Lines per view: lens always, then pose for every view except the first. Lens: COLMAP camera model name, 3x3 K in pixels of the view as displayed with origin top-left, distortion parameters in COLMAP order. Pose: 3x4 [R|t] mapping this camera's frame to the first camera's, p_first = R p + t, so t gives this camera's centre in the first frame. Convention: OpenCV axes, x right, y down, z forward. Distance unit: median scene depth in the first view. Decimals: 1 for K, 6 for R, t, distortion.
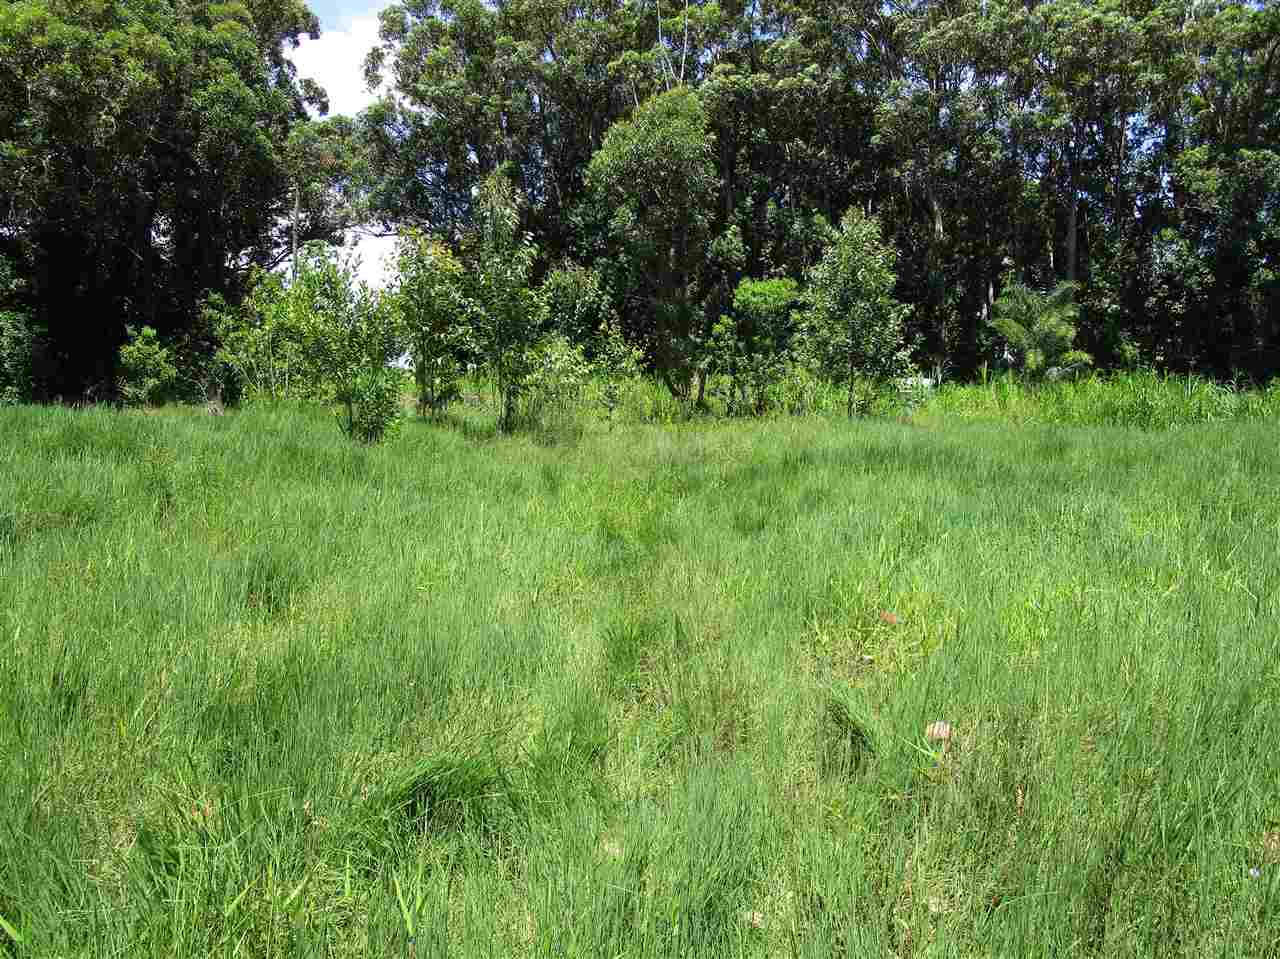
lens RADIAL K [[897.8, 0, 630.5], [0, 897.8, 461.6], [0, 0, 1]] dist [-0.094390, 0.150565]
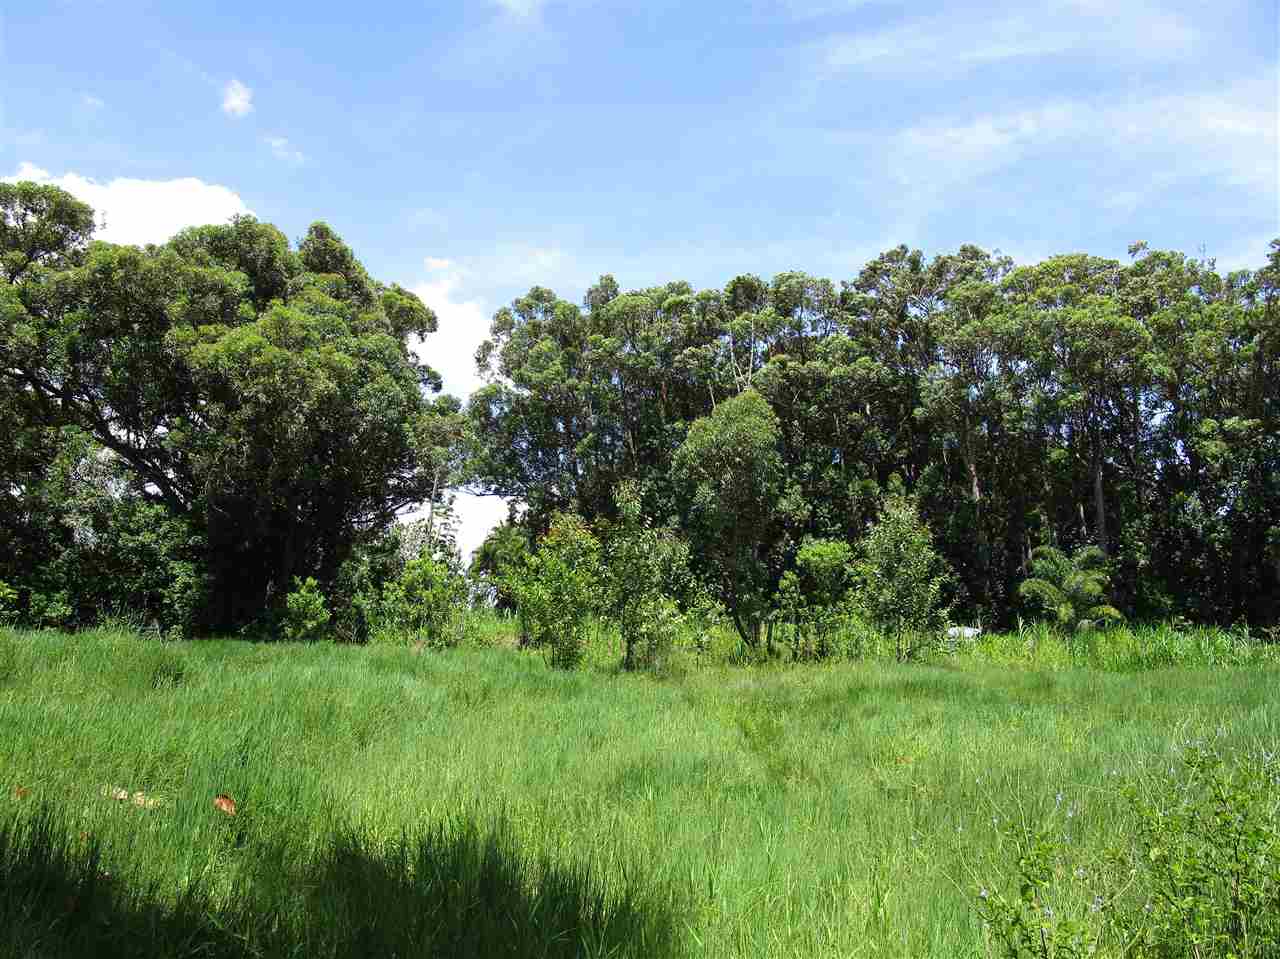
lens RADIAL K [[922.6, 0, 638.2], [0, 922.6, 470.6], [0, 0, 1]] dist [-0.009469, -0.004568]
pose [[0.999069, 0.004761, -0.042886, -0.039571], [-0.015350, 0.968091, -0.250128, 0.011801], [0.040327, 0.250553, 0.967263, -0.202709]]
